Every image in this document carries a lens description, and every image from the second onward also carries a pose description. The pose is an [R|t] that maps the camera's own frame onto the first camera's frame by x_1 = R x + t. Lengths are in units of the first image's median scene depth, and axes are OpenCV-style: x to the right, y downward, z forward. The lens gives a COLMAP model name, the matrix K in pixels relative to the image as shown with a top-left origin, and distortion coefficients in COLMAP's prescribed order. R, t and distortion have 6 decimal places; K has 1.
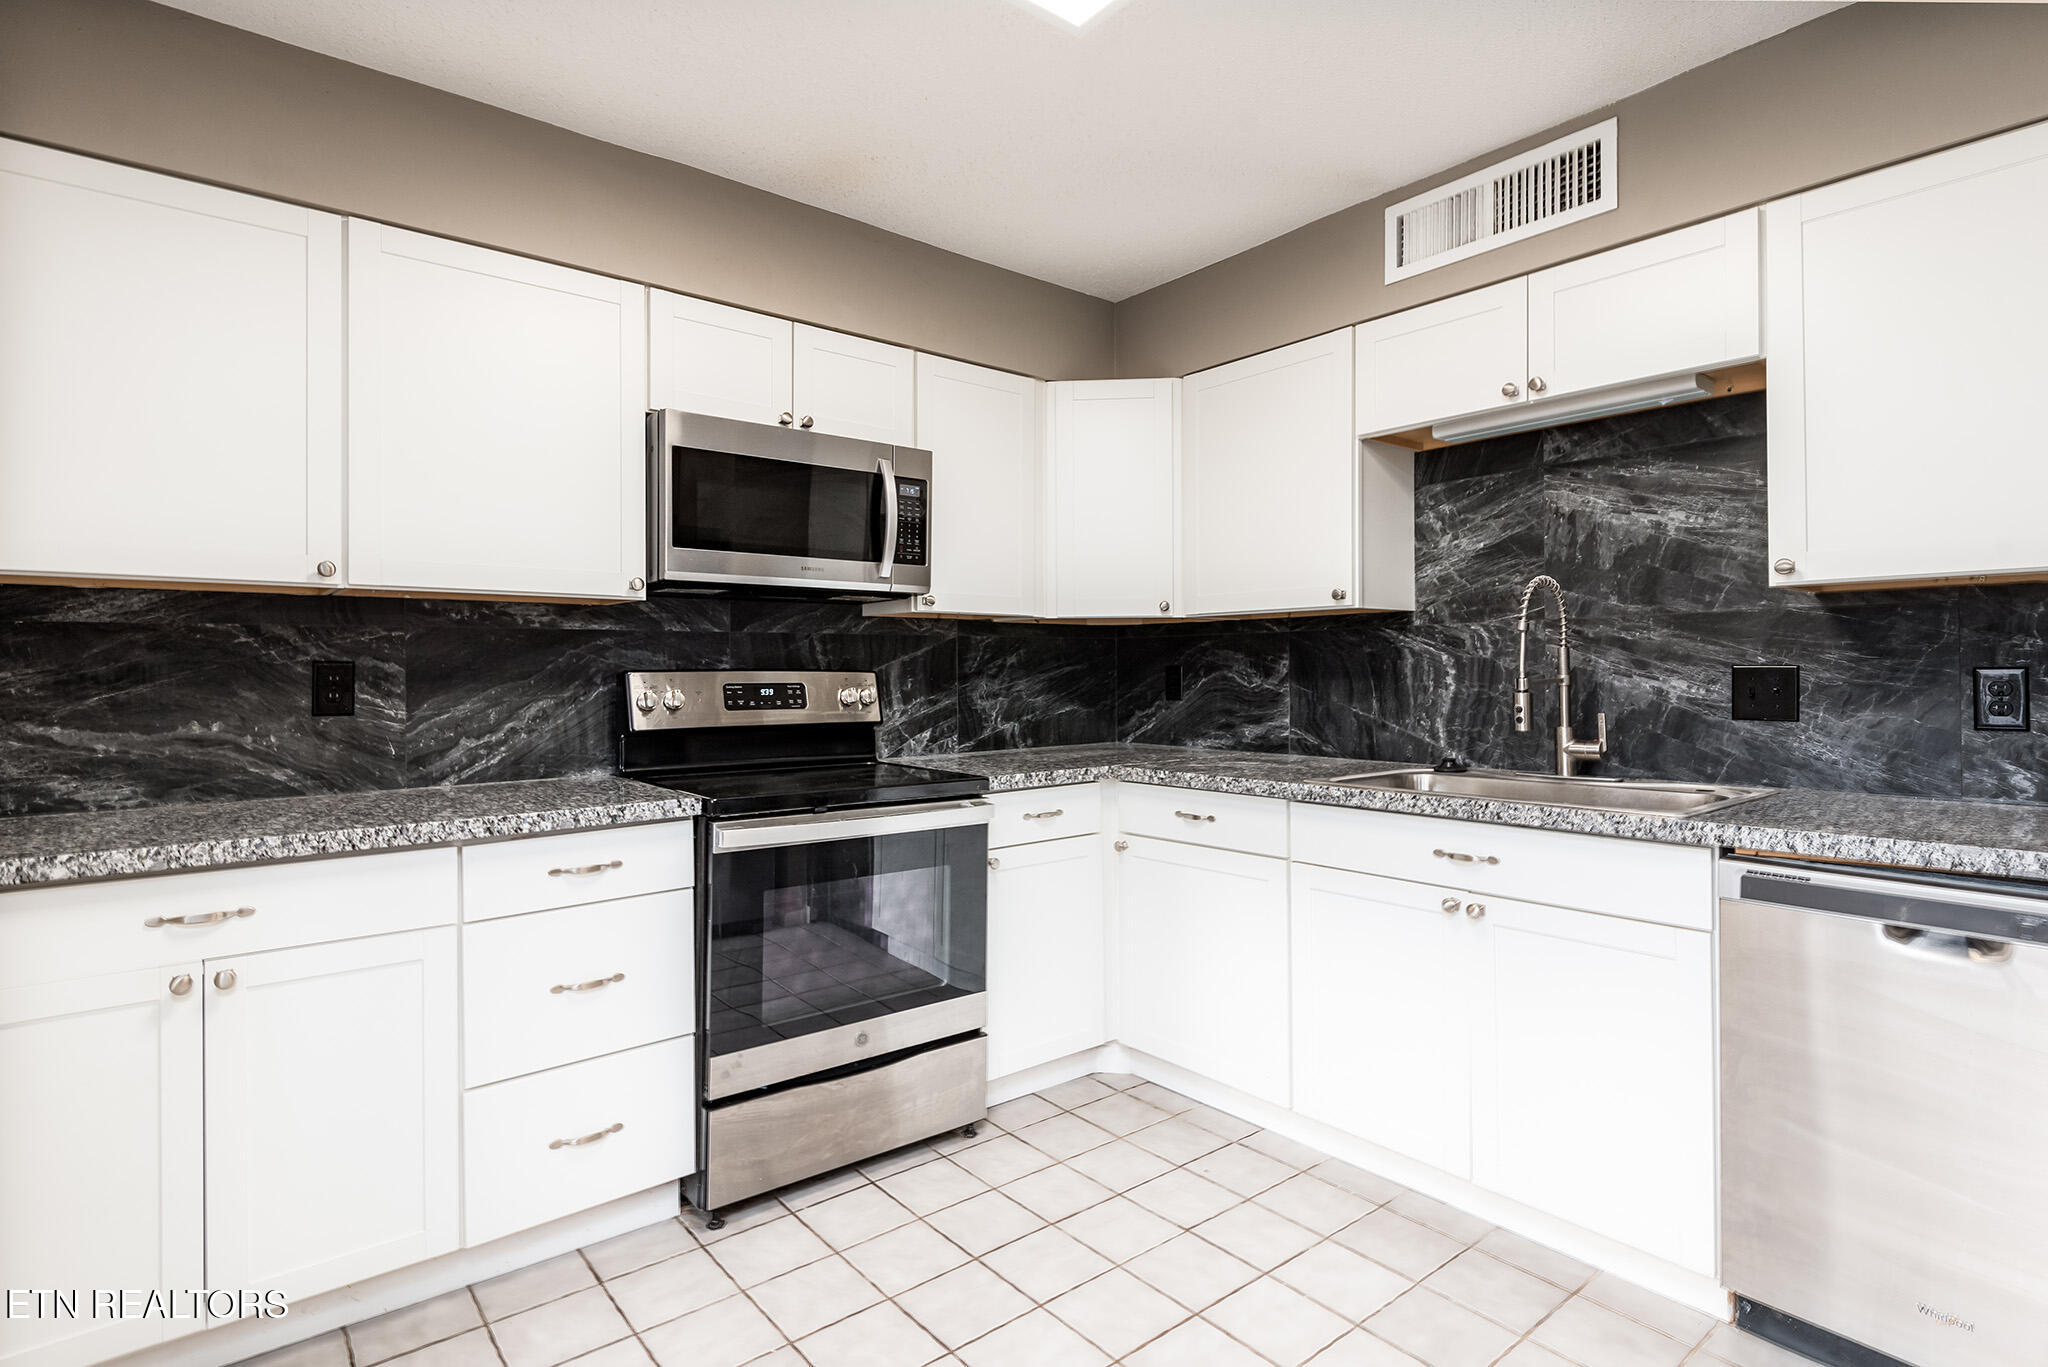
lens RADIAL K [[1021.9, 0, 1028.1], [0, 1021.9, 672.1], [0, 0, 1]] dist [0.012879, -0.001878]
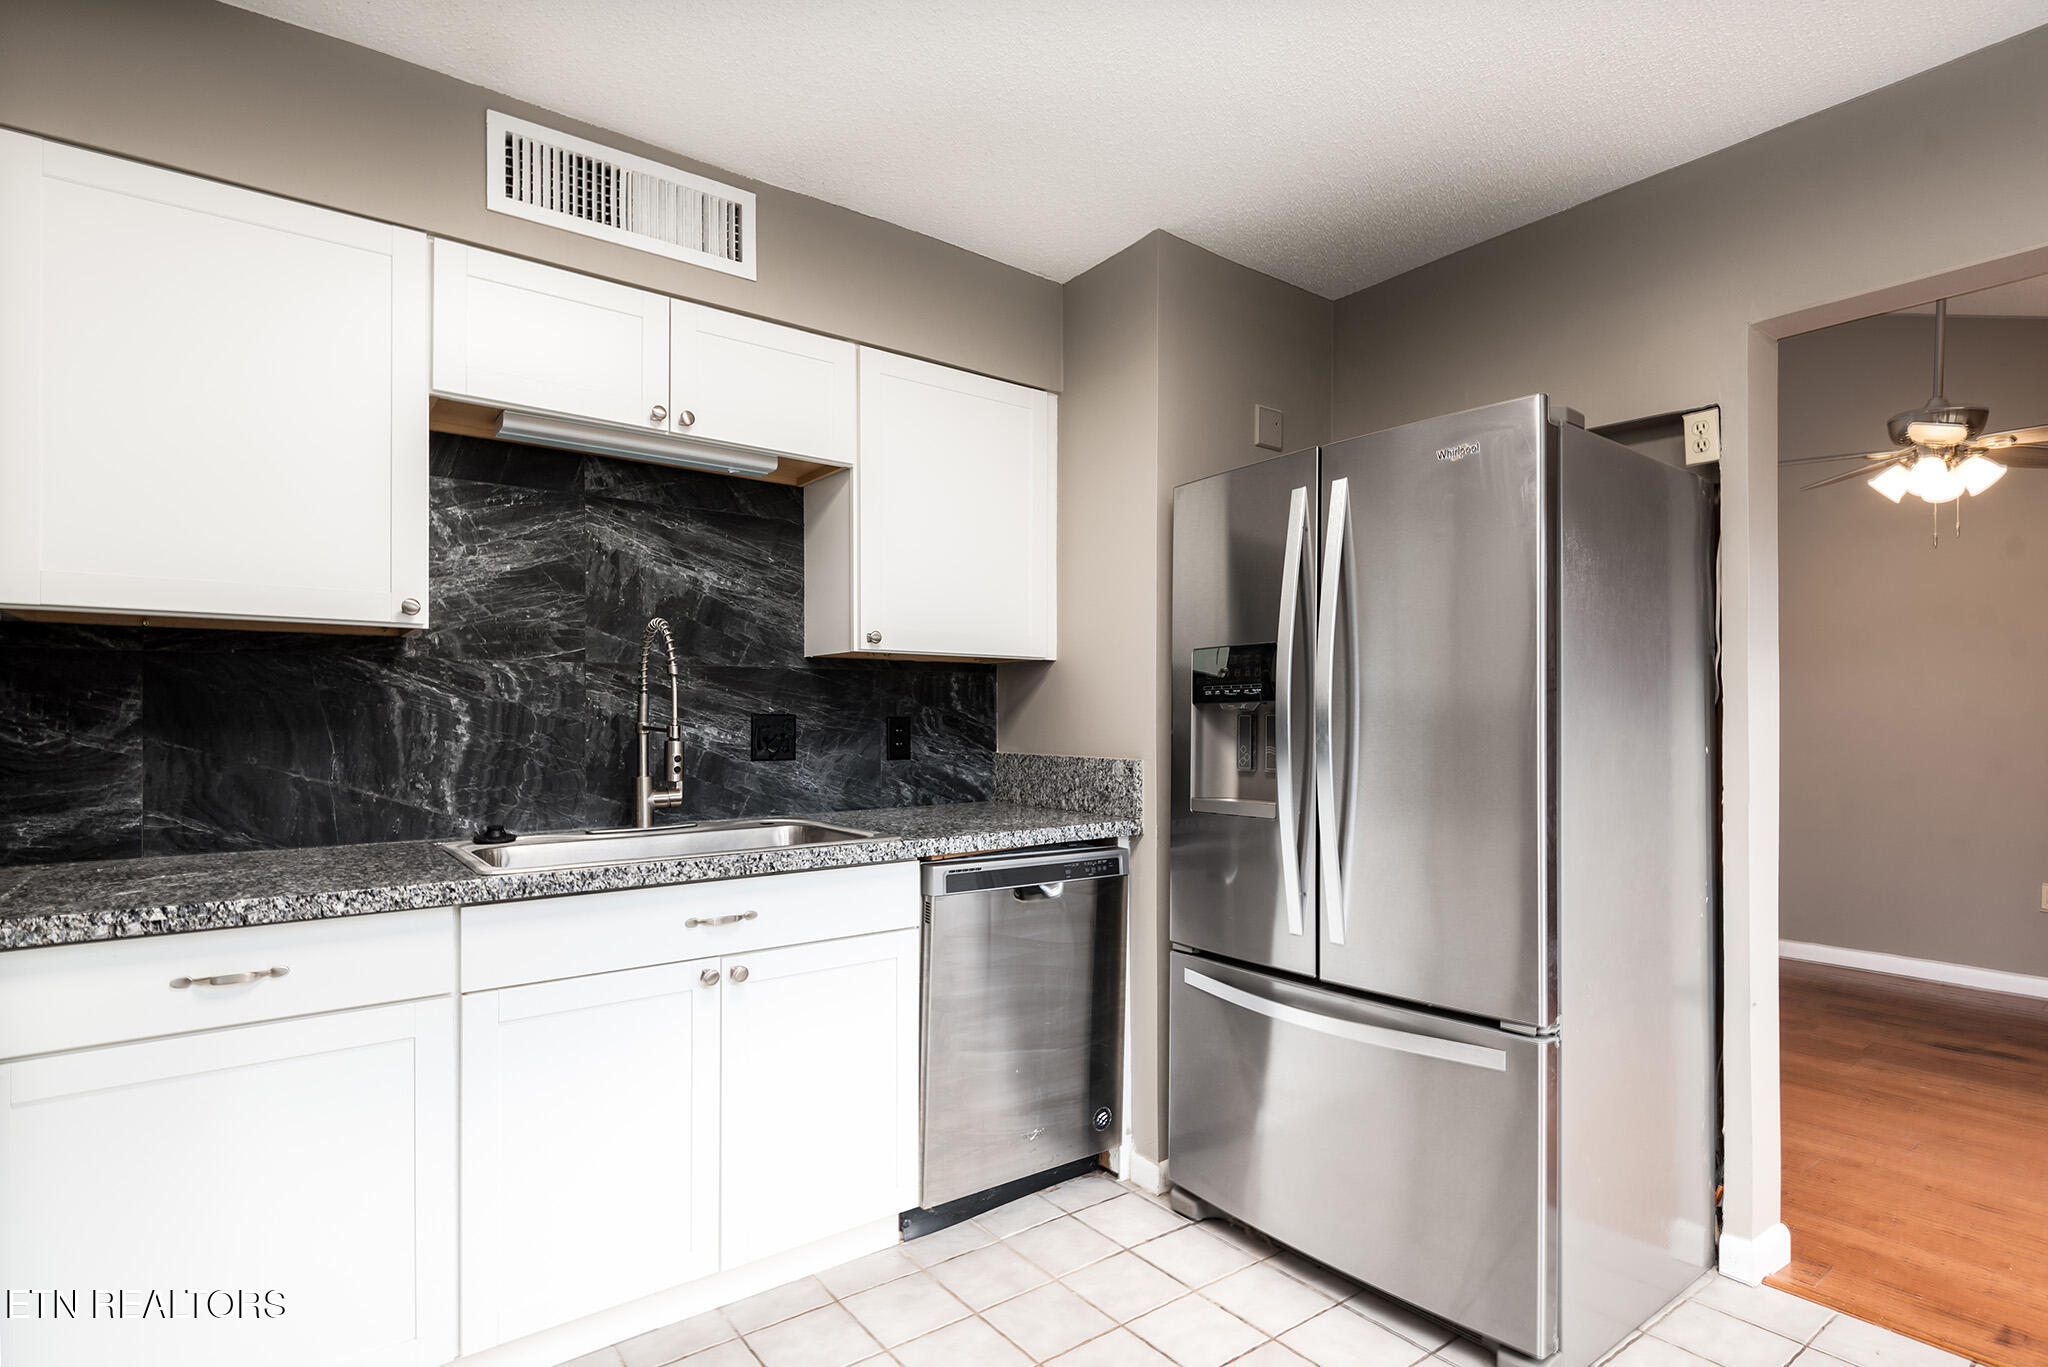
lens RADIAL K [[1021.9, 0, 1012.0], [0, 1021.9, 723.1], [0, 0, 1]] dist [0.012879, -0.001878]
pose [[0.043386, 0.003100, 0.999054, -0.489967], [0.002906, 0.999991, -0.003230, 0.008942], [-0.999054, 0.003043, 0.043376, 0.721222]]
